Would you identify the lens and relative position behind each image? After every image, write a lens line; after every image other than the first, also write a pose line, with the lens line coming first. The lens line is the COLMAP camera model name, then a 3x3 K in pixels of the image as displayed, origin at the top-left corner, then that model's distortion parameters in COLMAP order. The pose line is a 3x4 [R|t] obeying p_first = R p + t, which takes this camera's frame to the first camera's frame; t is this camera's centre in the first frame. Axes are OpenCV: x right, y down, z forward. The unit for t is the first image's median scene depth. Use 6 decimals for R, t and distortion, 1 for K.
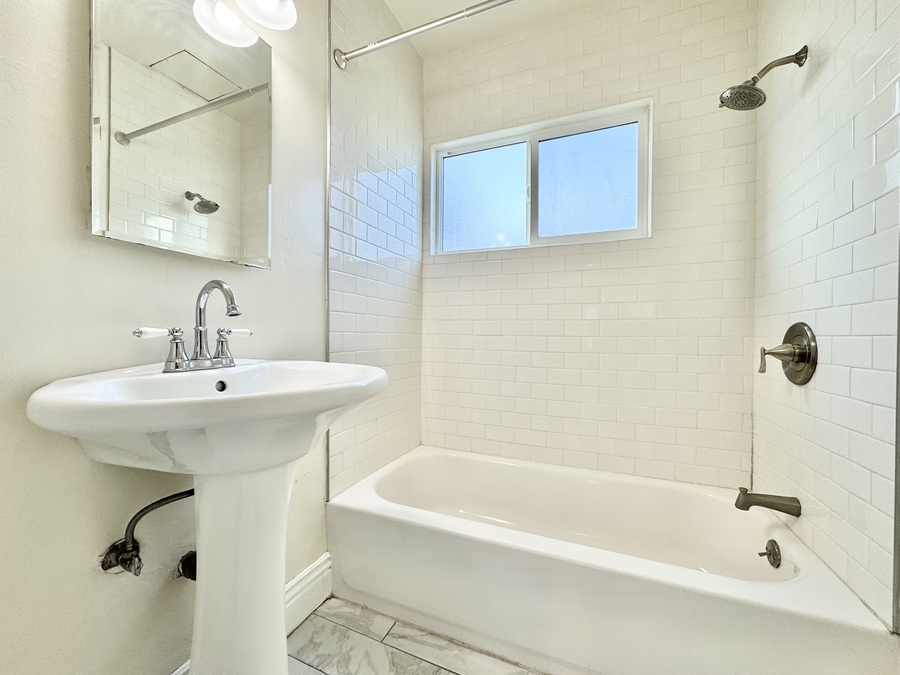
lens RADIAL K [[357.5, 0, 450.9], [0, 357.5, 336.4], [0, 0, 1]] dist [-0.002239, -0.000227]
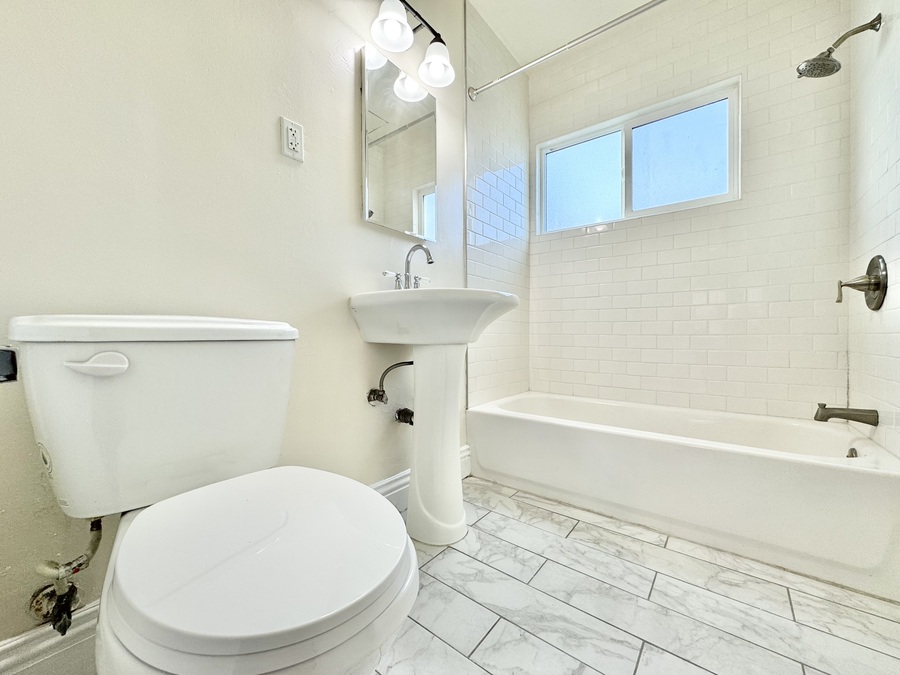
lens RADIAL K [[357.5, 0, 450.9], [0, 357.5, 336.4], [0, 0, 1]] dist [-0.002239, -0.000227]
pose [[0.966225, -0.007288, -0.257598, -0.038011], [0.007400, 0.999972, -0.000537, 0.163142], [0.257595, -0.001387, 0.966252, -0.354825]]
